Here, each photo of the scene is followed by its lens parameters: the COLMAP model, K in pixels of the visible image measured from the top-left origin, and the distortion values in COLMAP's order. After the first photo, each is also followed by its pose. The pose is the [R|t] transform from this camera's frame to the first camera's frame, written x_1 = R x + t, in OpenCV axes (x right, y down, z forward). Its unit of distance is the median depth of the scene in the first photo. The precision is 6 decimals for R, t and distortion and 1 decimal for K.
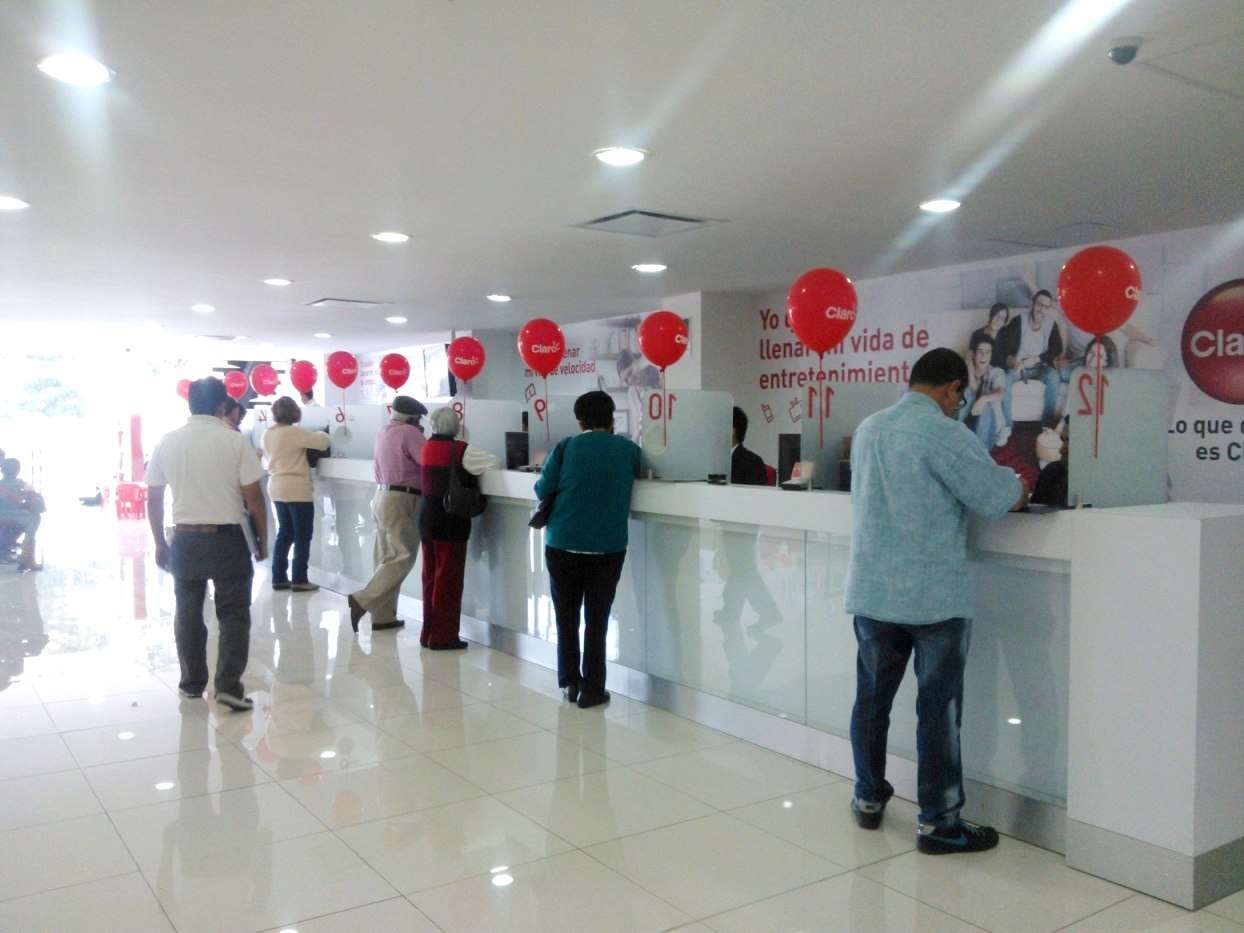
lens RADIAL K [[1098.3, 0, 635.0], [0, 1098.3, 467.4], [0, 0, 1]] dist [0.058567, -0.174372]
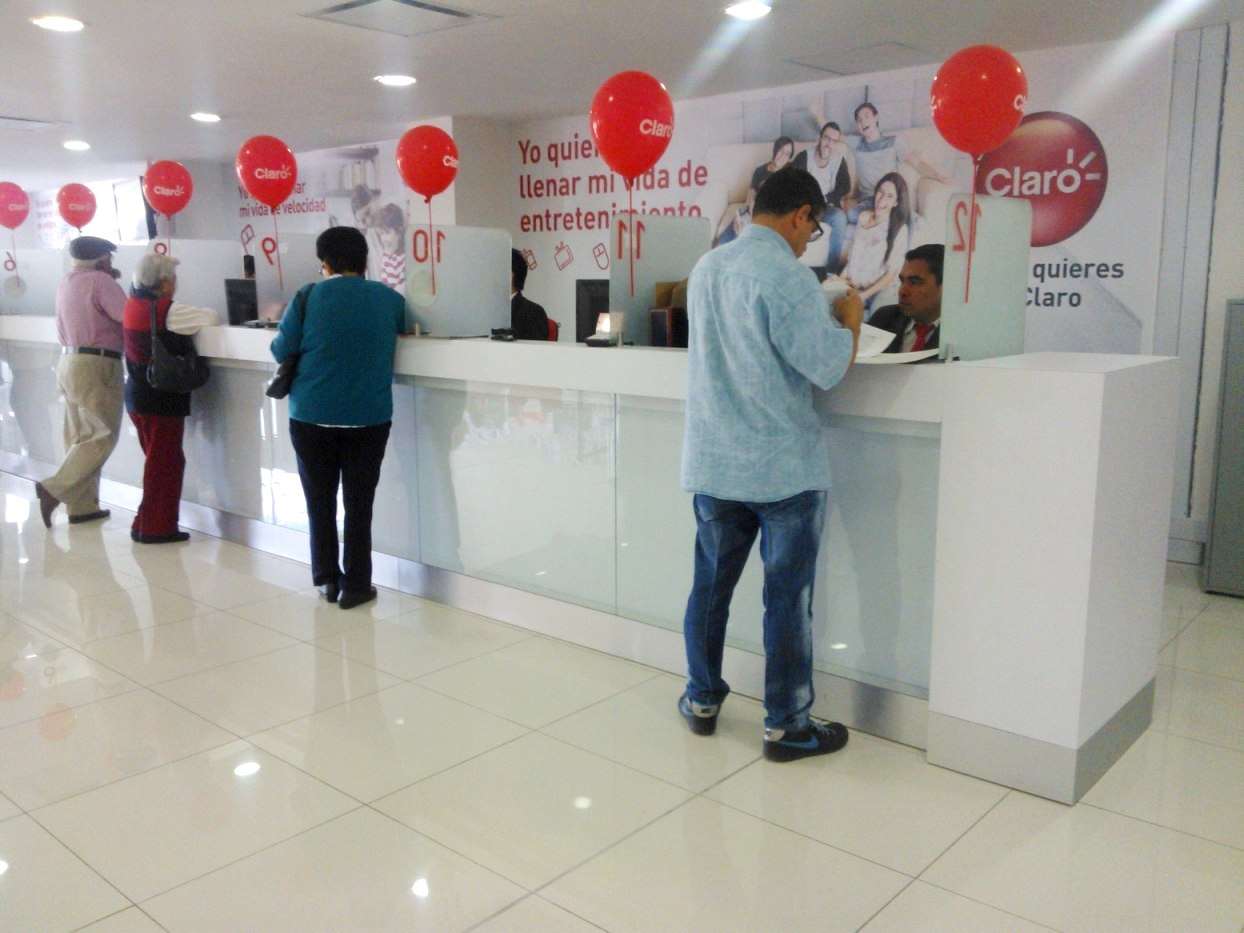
lens RADIAL K [[1098.3, 0, 632.7], [0, 1098.3, 464.5], [0, 0, 1]] dist [0.058567, -0.174372]
pose [[0.970892, -0.042951, 0.235634, -0.026926], [0.012121, 0.991341, 0.130755, 0.000675], [-0.239210, -0.124093, 0.963006, 0.139398]]
